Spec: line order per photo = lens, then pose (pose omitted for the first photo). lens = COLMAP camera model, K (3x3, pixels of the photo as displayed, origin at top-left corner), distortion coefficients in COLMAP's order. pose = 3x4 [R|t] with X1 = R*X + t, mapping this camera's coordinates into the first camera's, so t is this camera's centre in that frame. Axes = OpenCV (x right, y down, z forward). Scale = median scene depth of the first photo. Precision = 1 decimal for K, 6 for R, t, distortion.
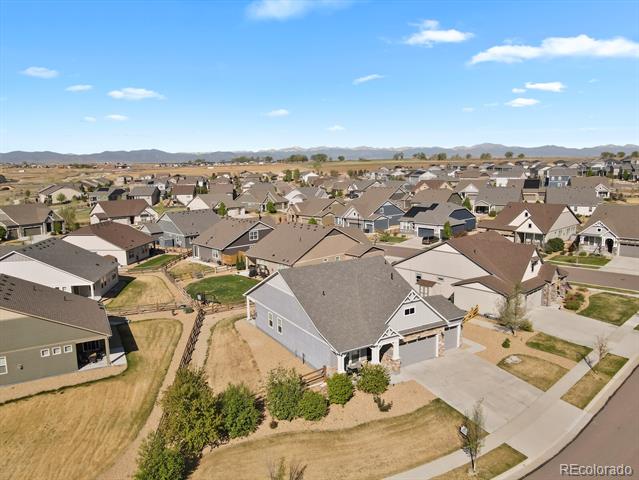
lens RADIAL K [[468.2, 0, 315.6], [0, 468.2, 239.8], [0, 0, 1]] dist [0.002132, 0.005918]
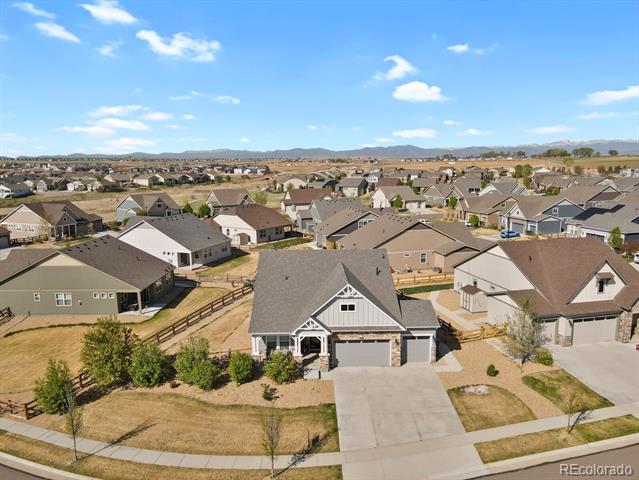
lens RADIAL K [[468.2, 0, 315.6], [0, 468.2, 239.8], [0, 0, 1]] dist [0.002132, 0.005918]
pose [[0.869771, 0.086943, -0.485735, 0.531779], [-0.082267, 0.996128, 0.030991, -0.001999], [0.486549, 0.013004, 0.873556, 0.154641]]
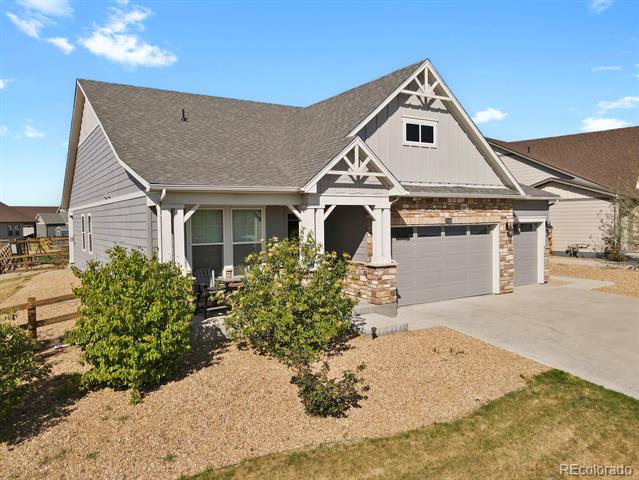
lens RADIAL K [[484.2, 0, 309.3], [0, 484.2, 239.3], [0, 0, 1]] dist [0.005634, 0.004342]
pose [[0.999897, -0.000193, 0.014351, 0.106997], [0.001868, 0.993154, -0.116798, 0.247012], [-0.014231, 0.116813, 0.993052, 0.611490]]
